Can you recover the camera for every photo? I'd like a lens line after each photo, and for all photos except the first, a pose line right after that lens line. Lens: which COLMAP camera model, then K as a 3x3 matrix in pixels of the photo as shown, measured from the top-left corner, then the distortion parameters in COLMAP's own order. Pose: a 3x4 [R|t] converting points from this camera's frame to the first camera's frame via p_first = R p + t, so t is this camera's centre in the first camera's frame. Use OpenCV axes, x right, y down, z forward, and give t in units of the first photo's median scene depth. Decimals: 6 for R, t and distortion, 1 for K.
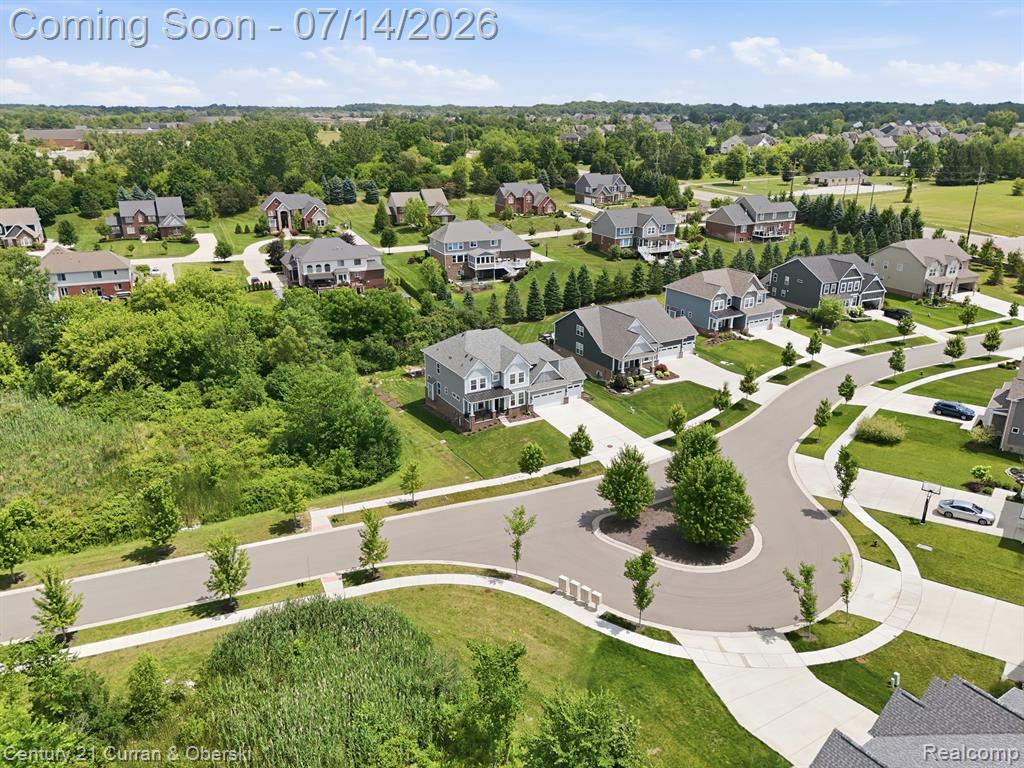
lens RADIAL K [[751.3, 0, 510.5], [0, 751.3, 386.8], [0, 0, 1]] dist [0.074346, -0.073440]
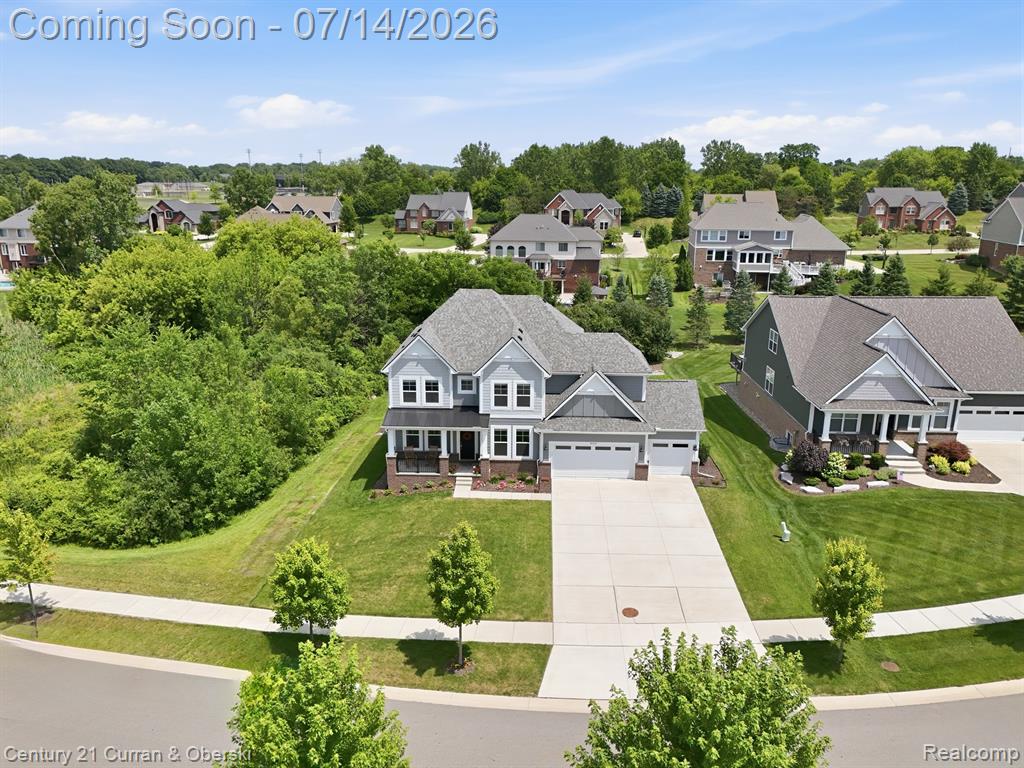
lens RADIAL K [[751.3, 0, 508.4], [0, 751.3, 385.8], [0, 0, 1]] dist [0.074346, -0.073440]
pose [[0.847853, 0.143980, -0.510309, 0.202147], [-0.186233, 0.981973, -0.032360, -0.002020], [0.496450, 0.122473, 0.859382, 0.533234]]
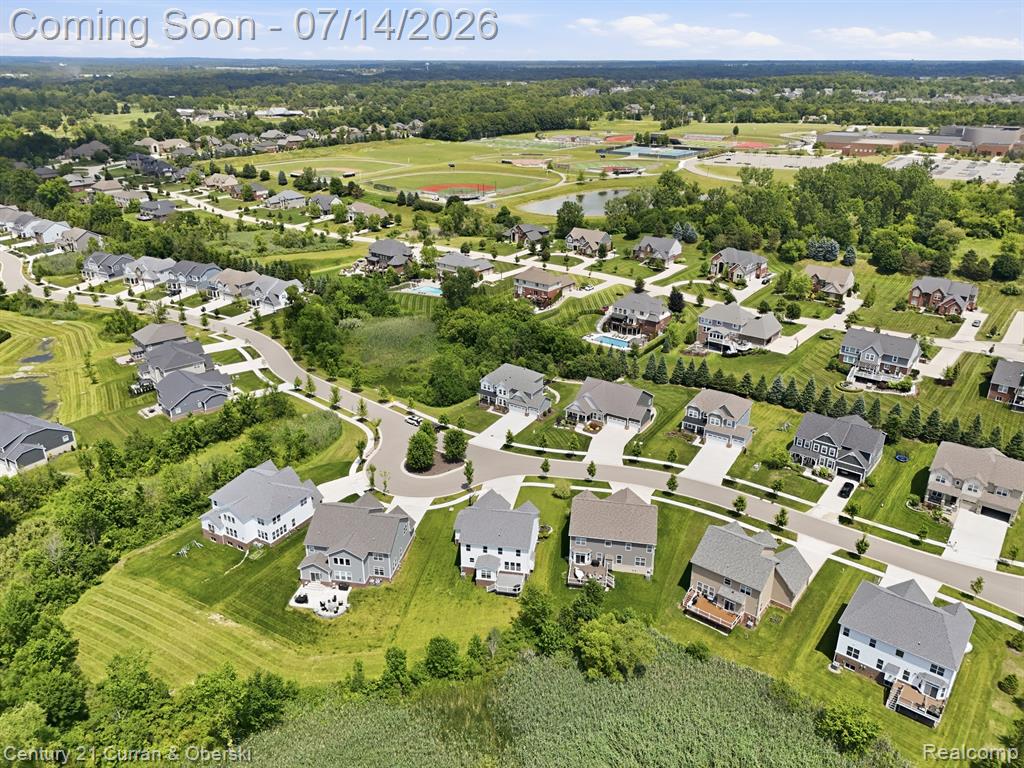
lens RADIAL K [[751.3, 0, 504.2], [0, 751.3, 378.0], [0, 0, 1]] dist [0.074346, -0.073440]
pose [[0.451296, 0.343530, -0.823601, 1.447744], [-0.305085, 0.926715, 0.219367, -0.428161], [0.838603, 0.152269, 0.523029, -0.056179]]
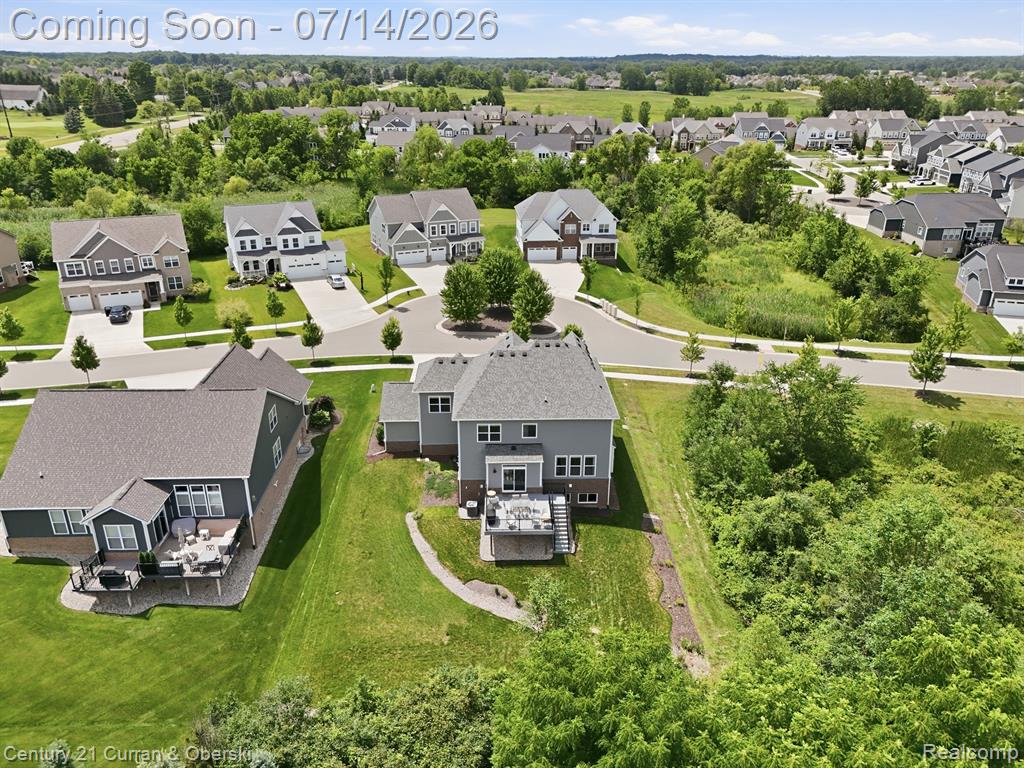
lens RADIAL K [[751.3, 0, 511.1], [0, 751.3, 383.8], [0, 0, 1]] dist [0.074346, -0.073440]
pose [[-0.882117, -0.189963, 0.431027, -0.257762], [0.158587, 0.741874, 0.651516, -0.396794], [-0.443531, 0.643069, -0.624293, 1.256024]]
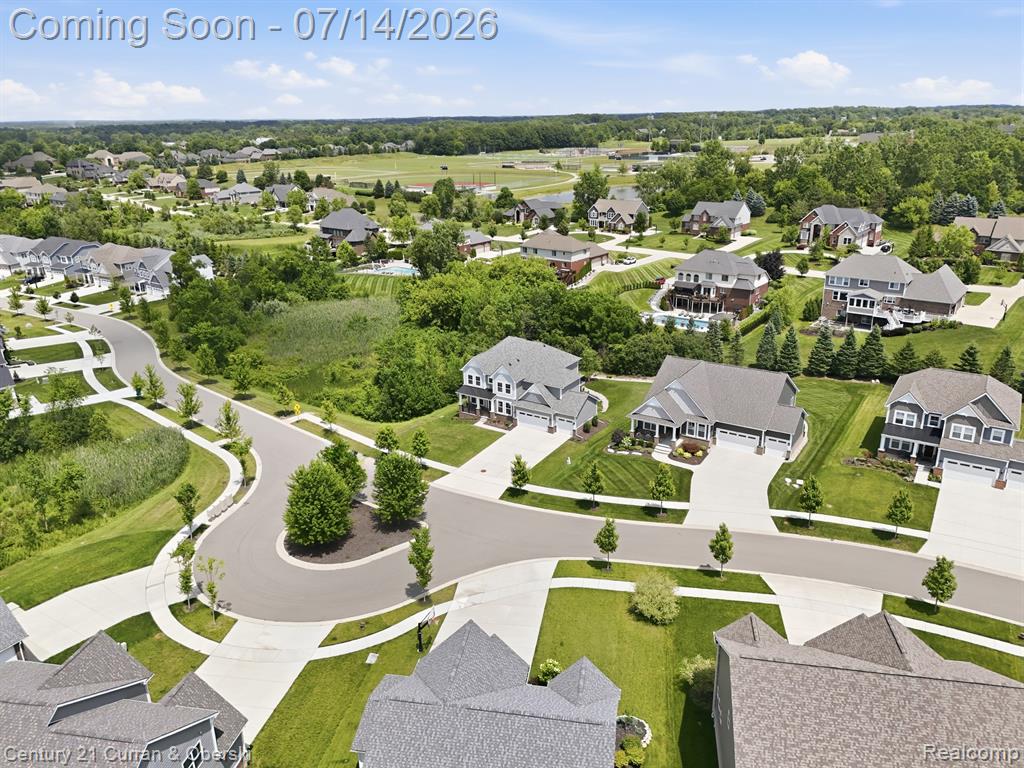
lens RADIAL K [[751.3, 0, 507.0], [0, 751.3, 380.9], [0, 0, 1]] dist [0.074346, -0.073440]
pose [[0.453850, 0.286137, -0.843888, 0.779912], [-0.291288, 0.942652, 0.162967, -0.168519], [0.842123, 0.171852, 0.511171, 0.399894]]
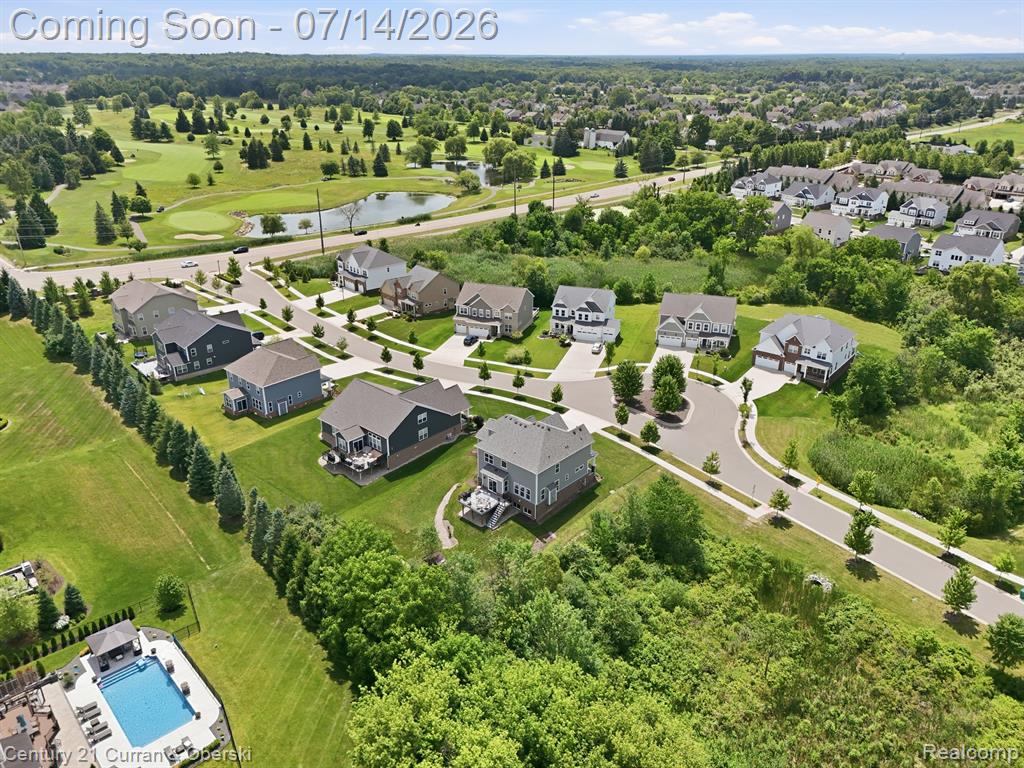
lens RADIAL K [[751.3, 0, 511.2], [0, 751.3, 380.4], [0, 0, 1]] dist [0.074346, -0.073440]
pose [[-0.307888, -0.376463, 0.873774, -0.869505], [0.327276, 0.820435, 0.468803, -0.586836], [-0.893362, 0.430304, -0.129395, 1.028349]]
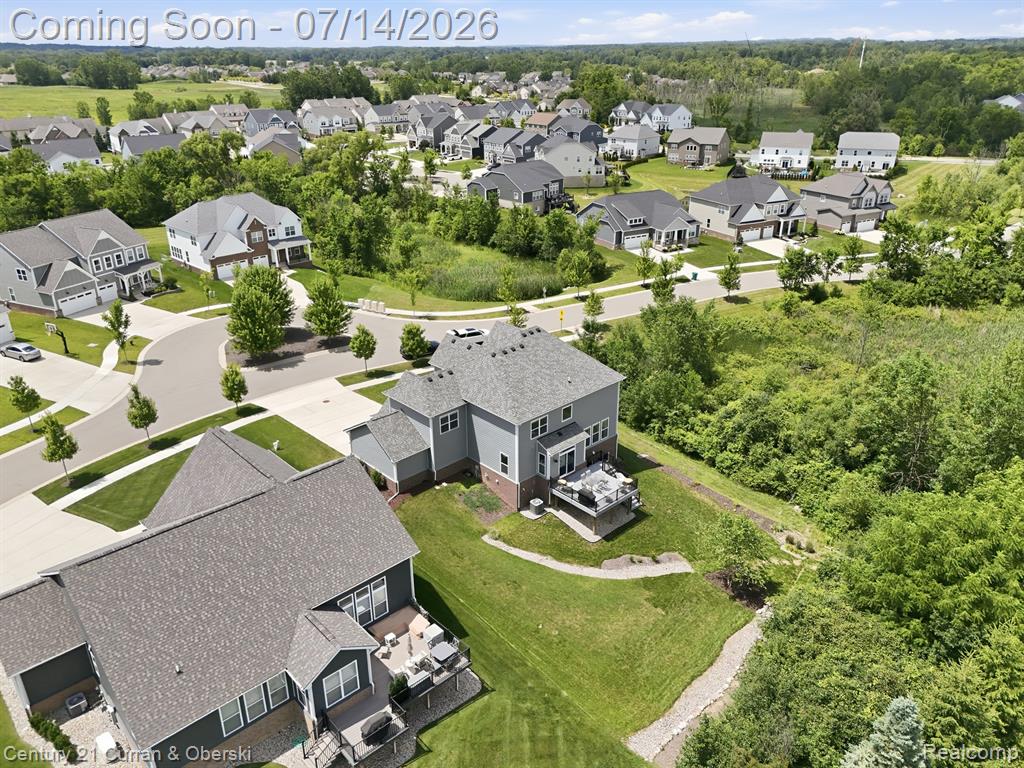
lens RADIAL K [[751.3, 0, 510.3], [0, 751.3, 383.3], [0, 0, 1]] dist [0.074346, -0.073440]
pose [[-0.974085, 0.097608, -0.204039, 0.083762], [-0.071930, 0.721582, 0.688582, -0.414595], [0.214442, 0.685414, -0.695861, 1.296604]]
